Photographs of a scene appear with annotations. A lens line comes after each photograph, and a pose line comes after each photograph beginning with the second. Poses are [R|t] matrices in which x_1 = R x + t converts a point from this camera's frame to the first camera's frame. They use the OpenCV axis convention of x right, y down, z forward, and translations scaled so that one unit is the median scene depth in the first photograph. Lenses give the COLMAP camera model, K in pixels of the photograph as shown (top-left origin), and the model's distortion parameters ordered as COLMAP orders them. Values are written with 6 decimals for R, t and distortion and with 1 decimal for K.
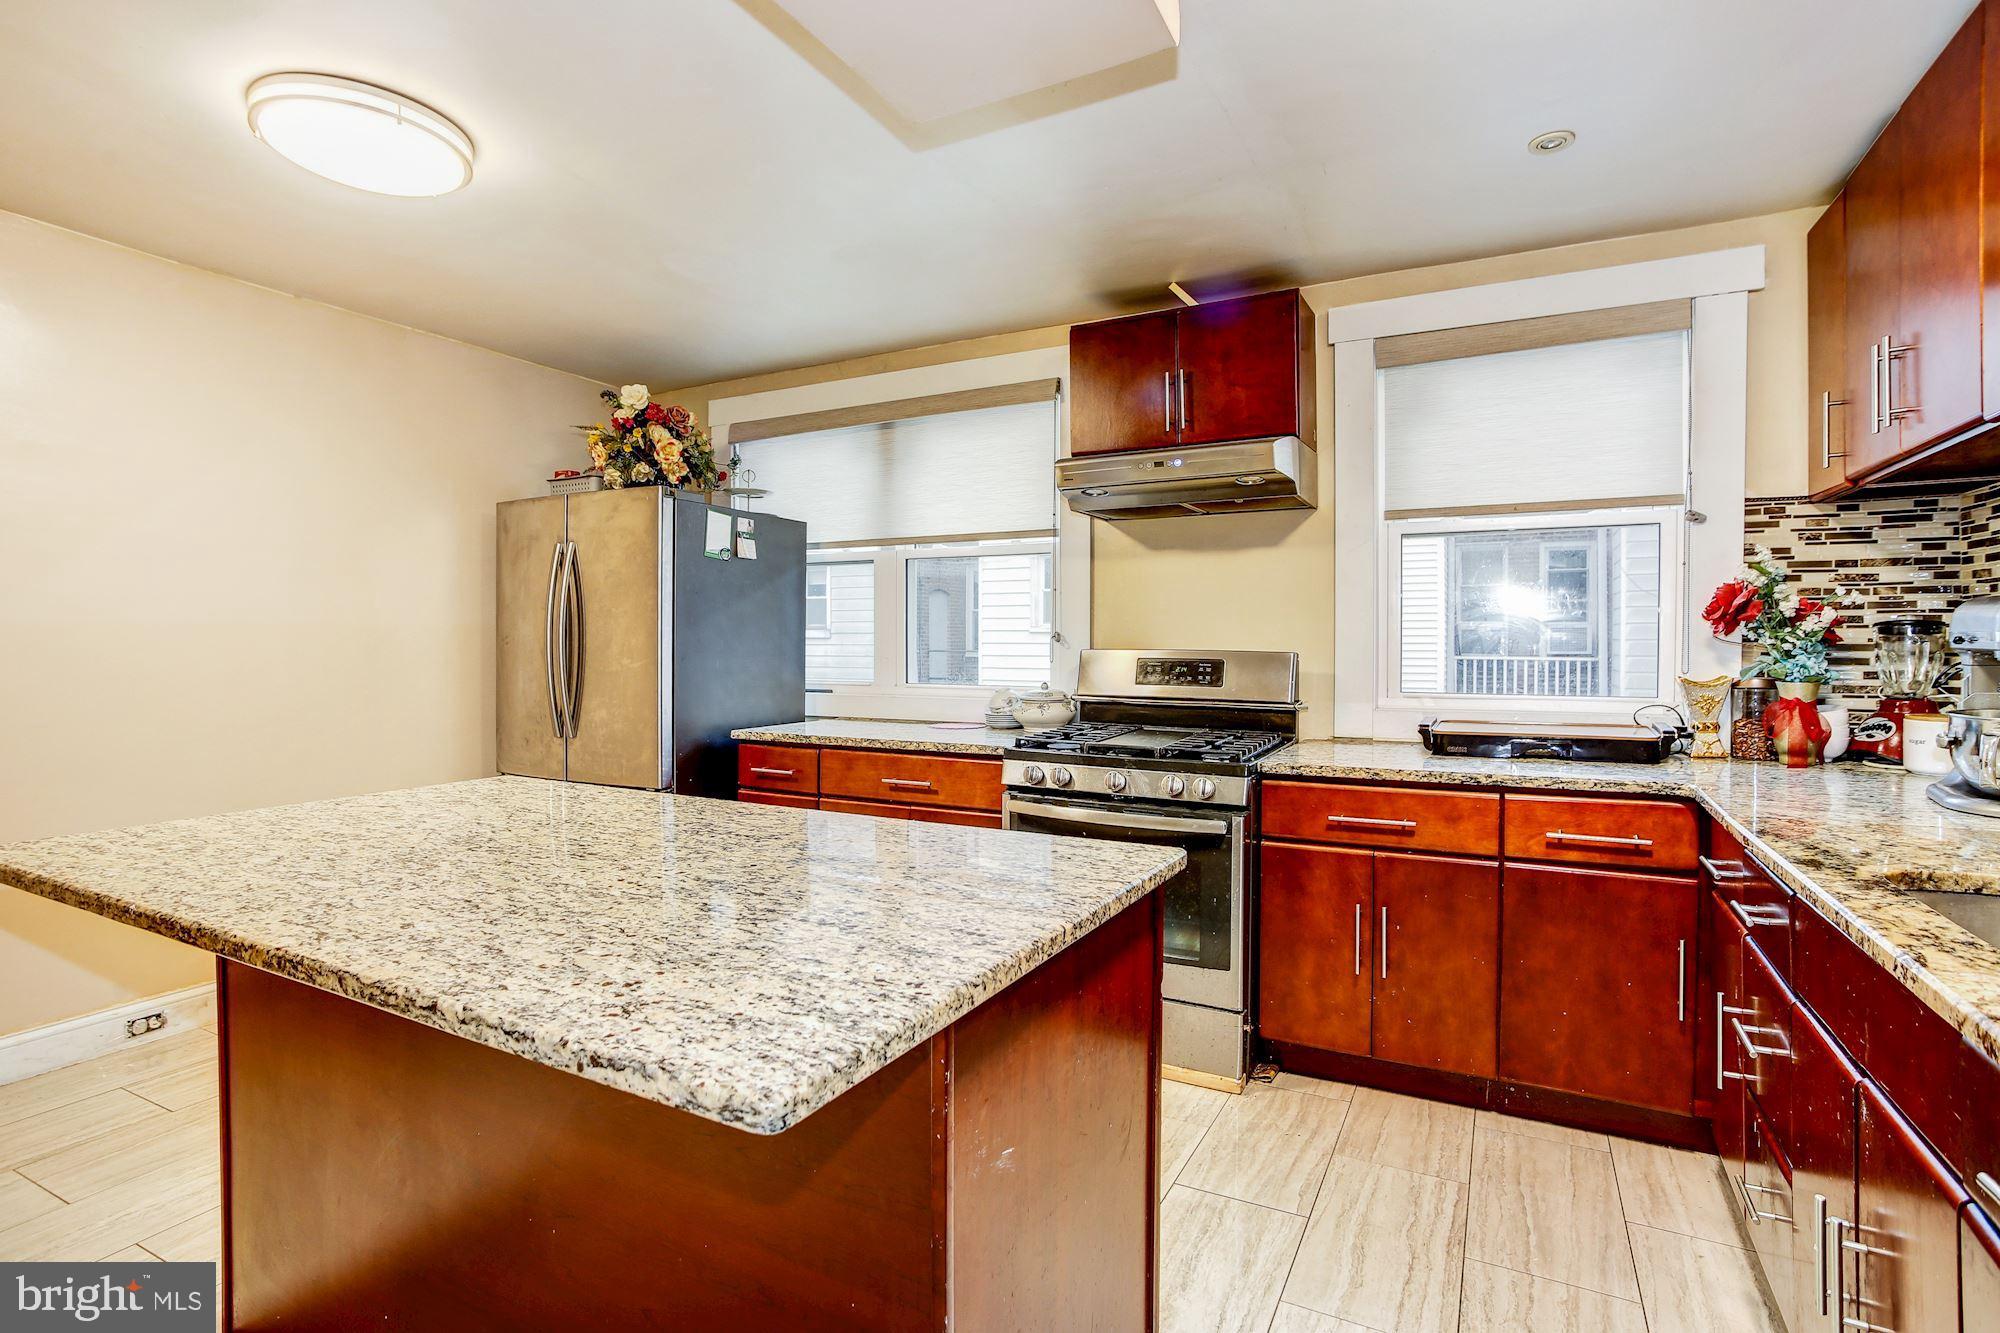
lens RADIAL K [[975.8, 0, 1000.0], [0, 975.8, 666.5], [0, 0, 1]] dist [-0.022474, 0.000110]
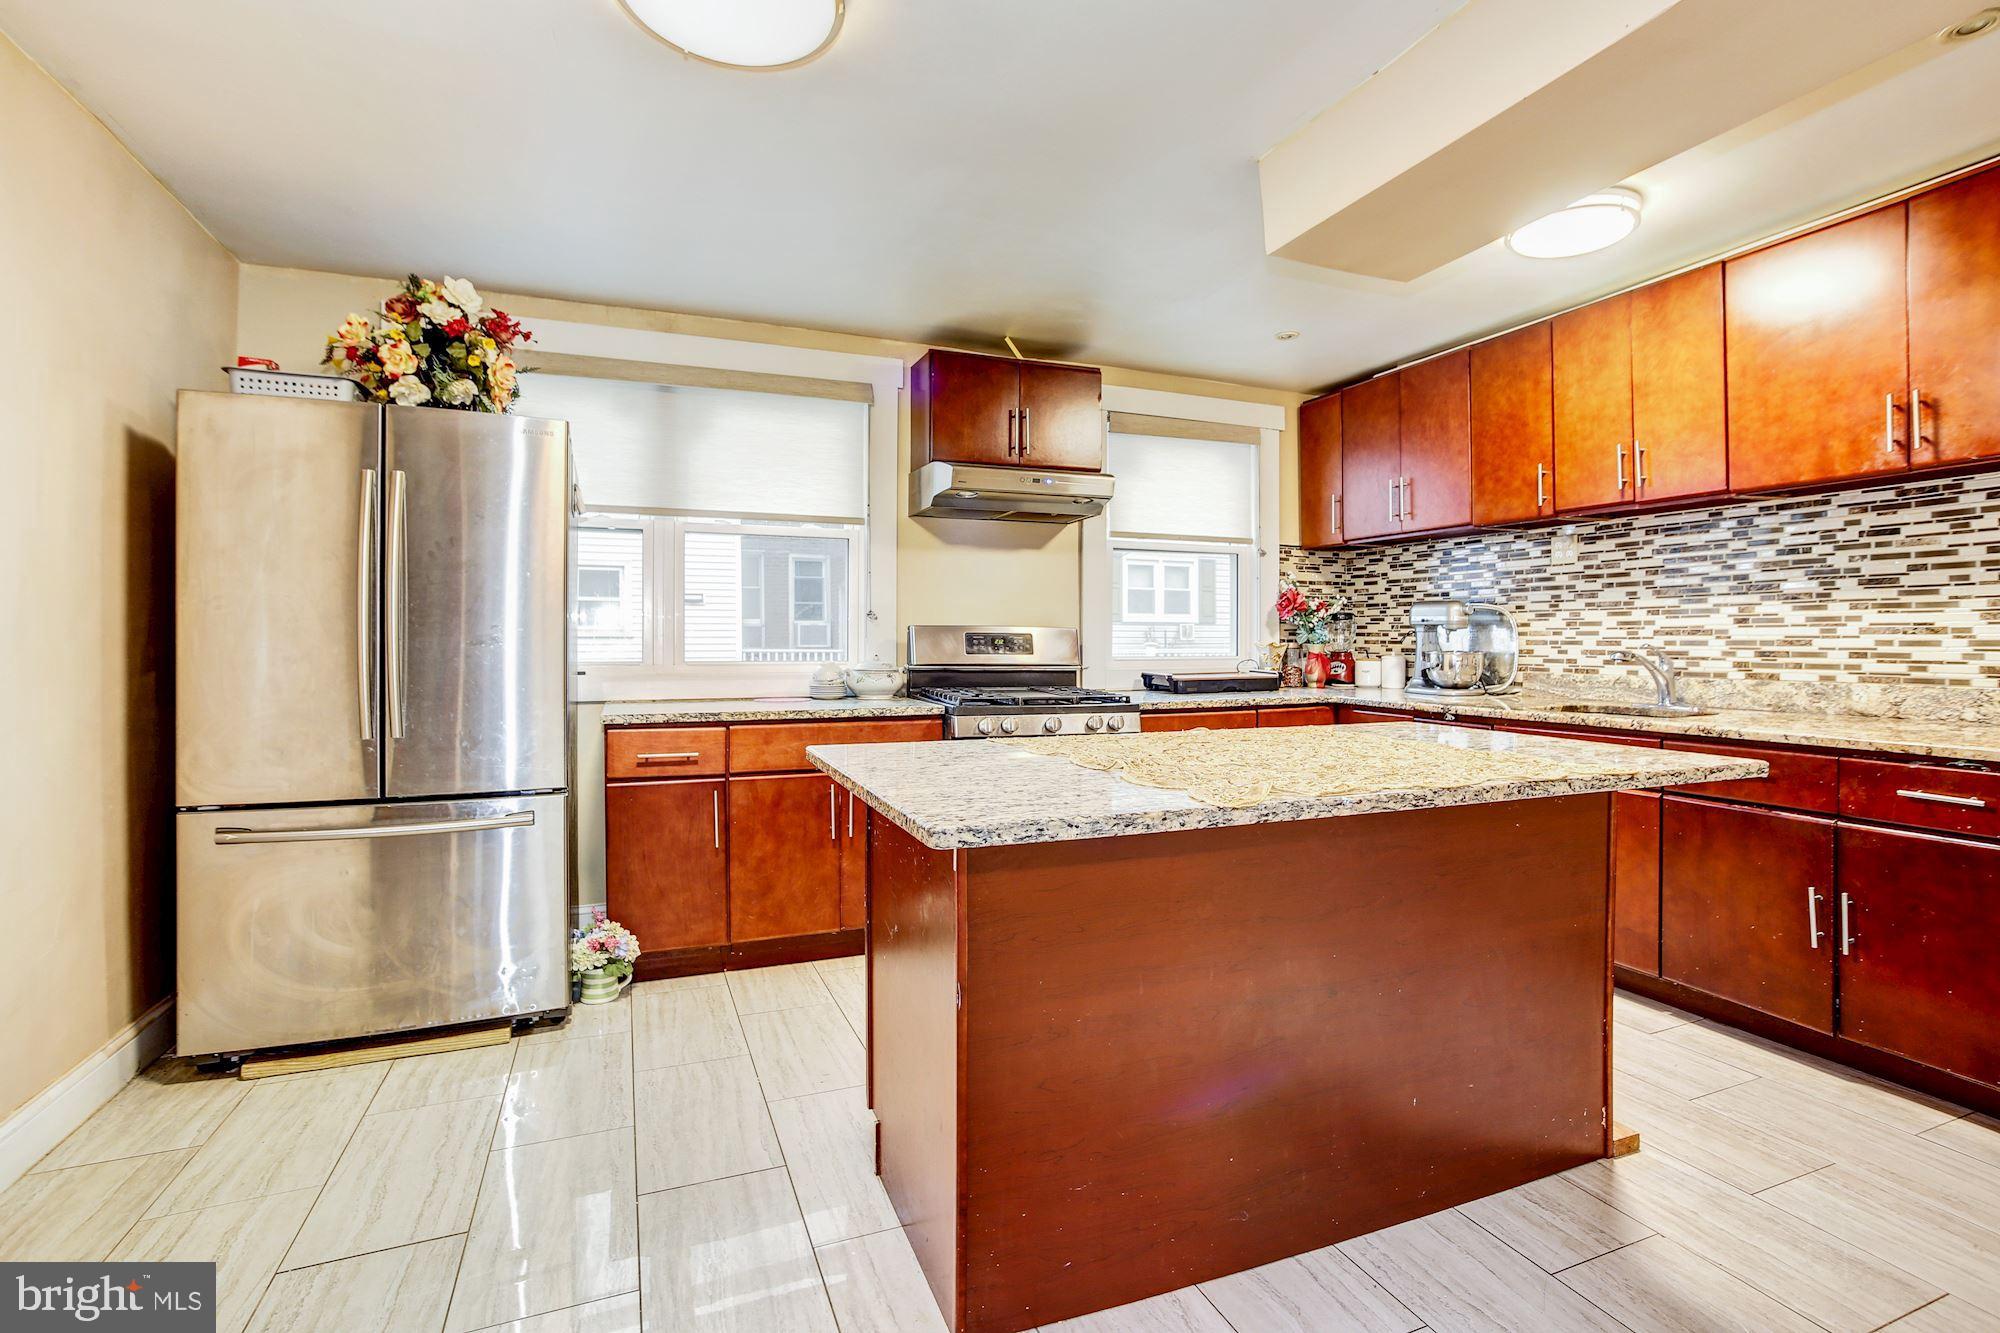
lens RADIAL K [[949.3, 0, 1020.8], [0, 949.3, 648.8], [0, 0, 1]] dist [-0.053876, 0.038578]
pose [[0.637207, -0.004477, 0.770680, -0.769165], [0.018656, 0.999780, -0.009617, 0.025542], [-0.770467, 0.020506, 0.637150, 0.206062]]
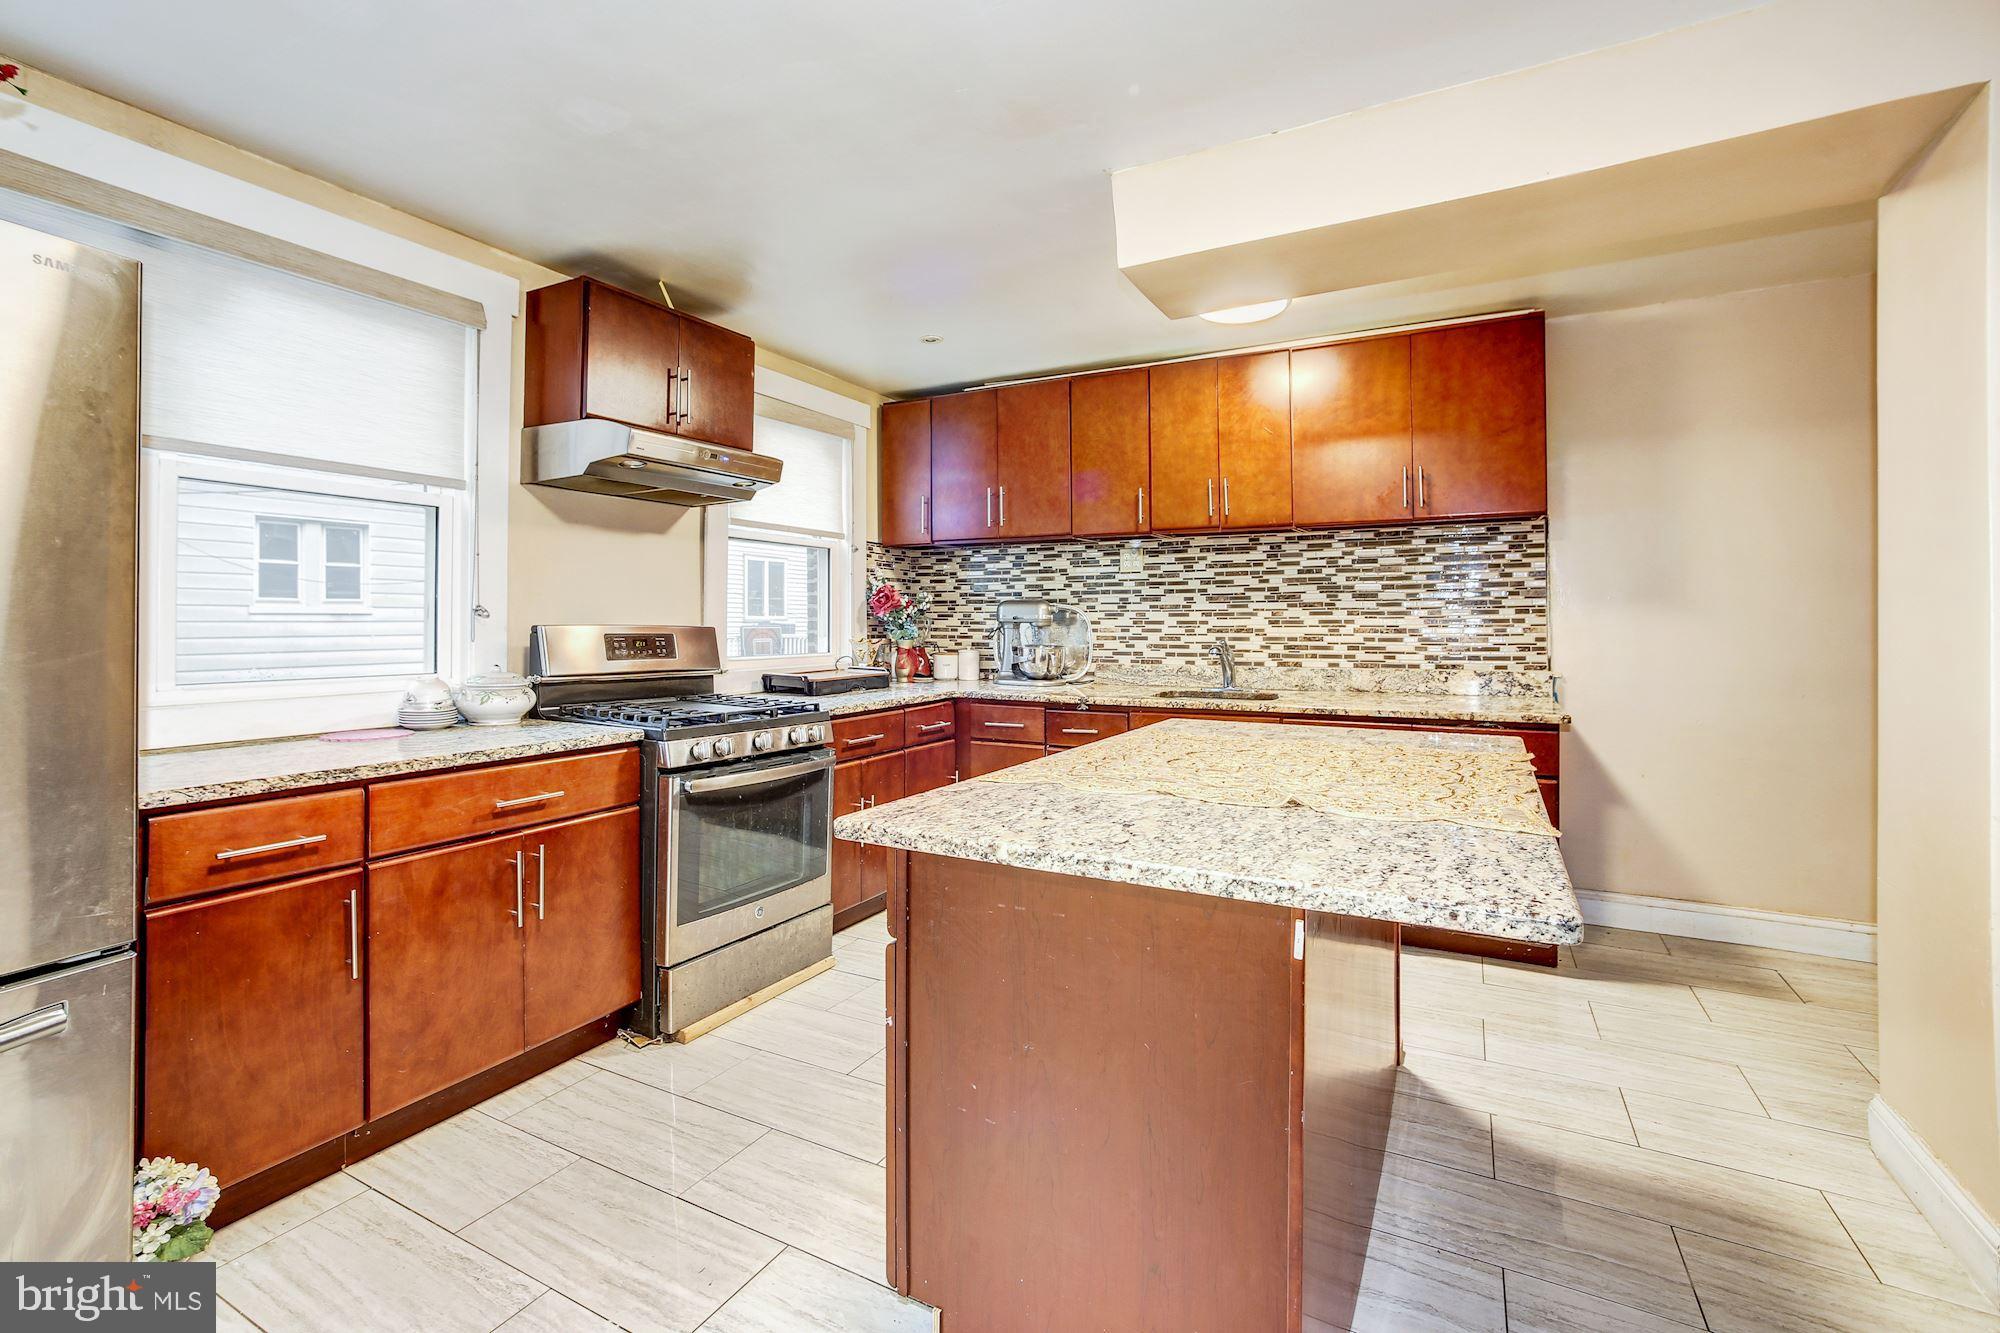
lens RADIAL K [[913.6, 0, 959.5], [0, 913.6, 619.8], [0, 0, 1]] dist [-0.011481, 0.000423]
pose [[0.034650, 0.005463, 0.999385, -0.807664], [0.027576, 0.999599, -0.006421, -0.007268], [-0.999019, 0.027782, 0.034485, 0.648590]]
